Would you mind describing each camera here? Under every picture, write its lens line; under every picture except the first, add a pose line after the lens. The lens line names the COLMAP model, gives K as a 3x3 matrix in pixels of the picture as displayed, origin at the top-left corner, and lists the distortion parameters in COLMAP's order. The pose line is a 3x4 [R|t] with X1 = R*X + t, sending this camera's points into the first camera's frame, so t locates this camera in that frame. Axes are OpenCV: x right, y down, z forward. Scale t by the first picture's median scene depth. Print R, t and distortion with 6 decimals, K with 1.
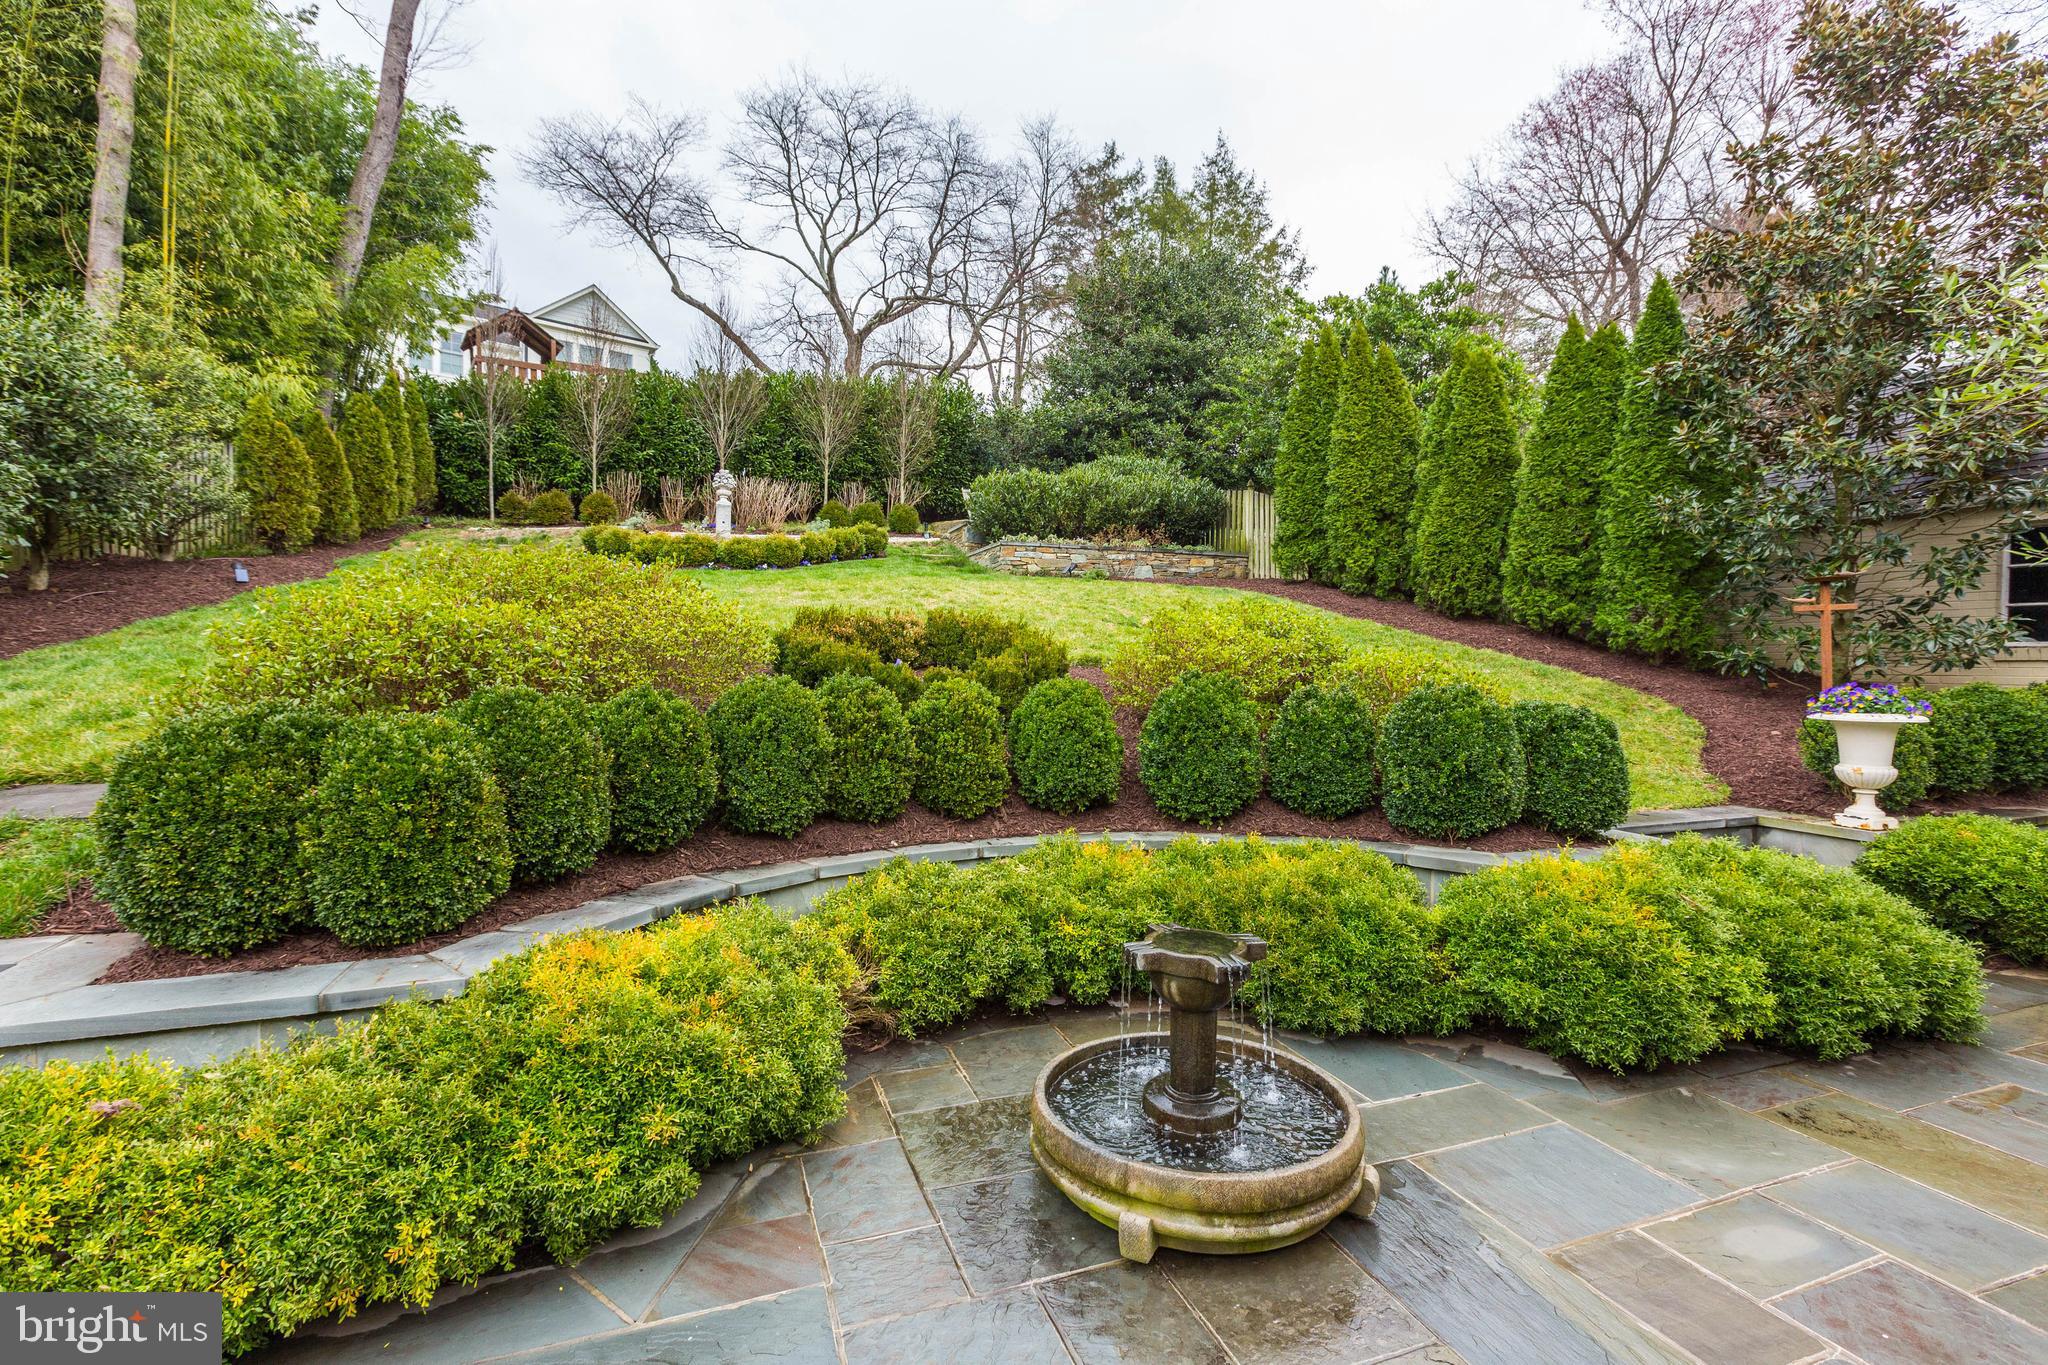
lens RADIAL K [[893.2, 0, 1018.6], [0, 893.2, 678.9], [0, 0, 1]] dist [0.005769, -0.001783]
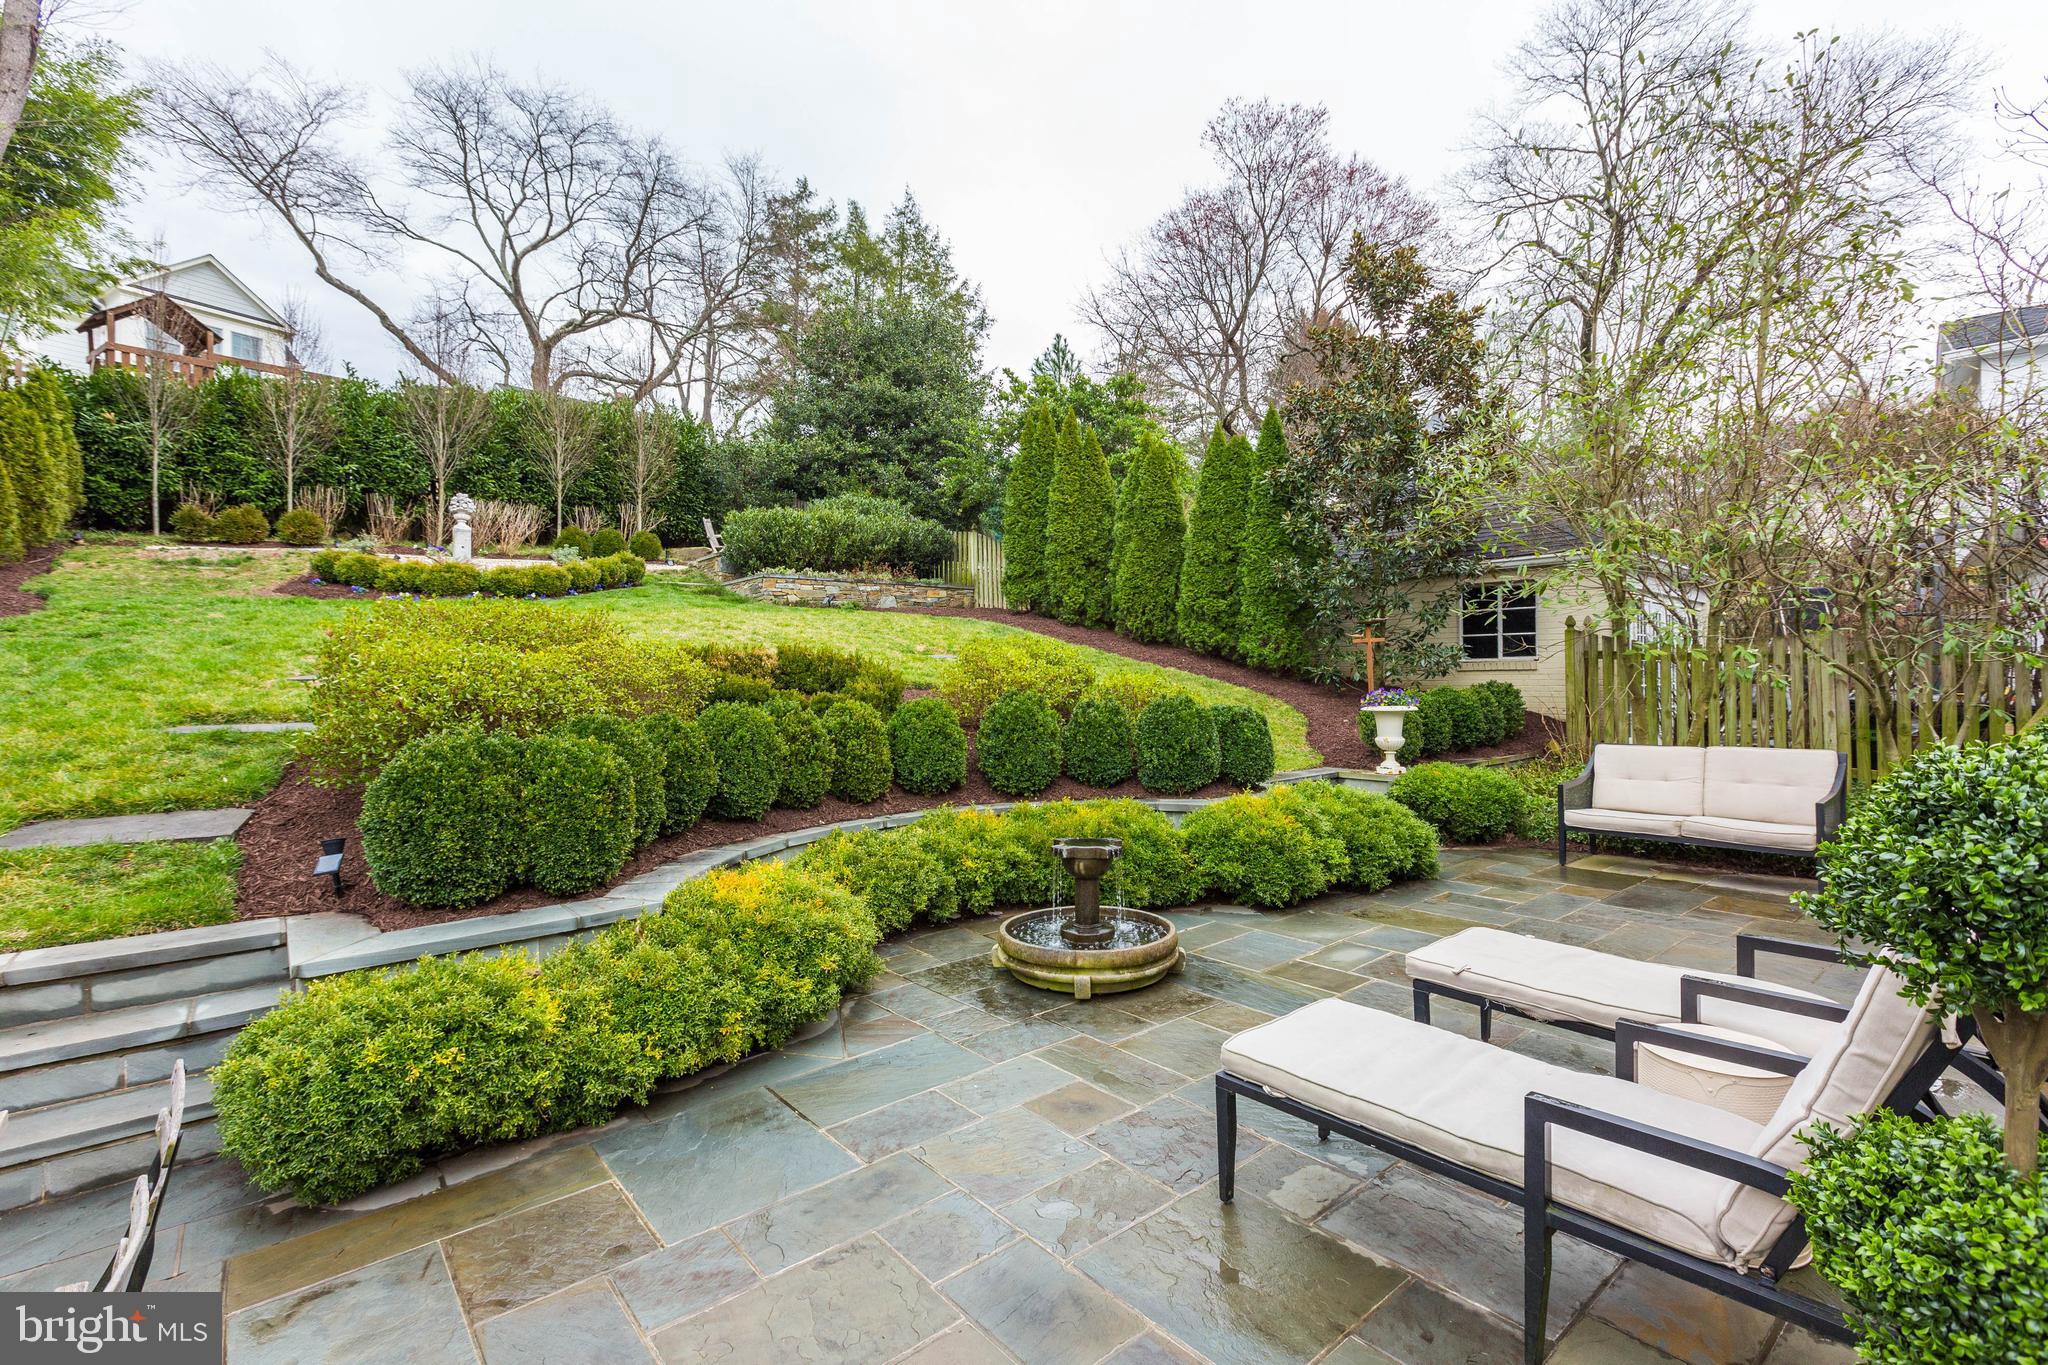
lens RADIAL K [[929.6, 0, 990.7], [0, 929.6, 674.1], [0, 0, 1]] dist [0.000519, -0.000858]
pose [[0.943518, -0.018510, 0.330802, -0.166105], [0.025709, 0.999518, -0.017400, -0.005047], [-0.330321, 0.024922, 0.943540, -0.197949]]
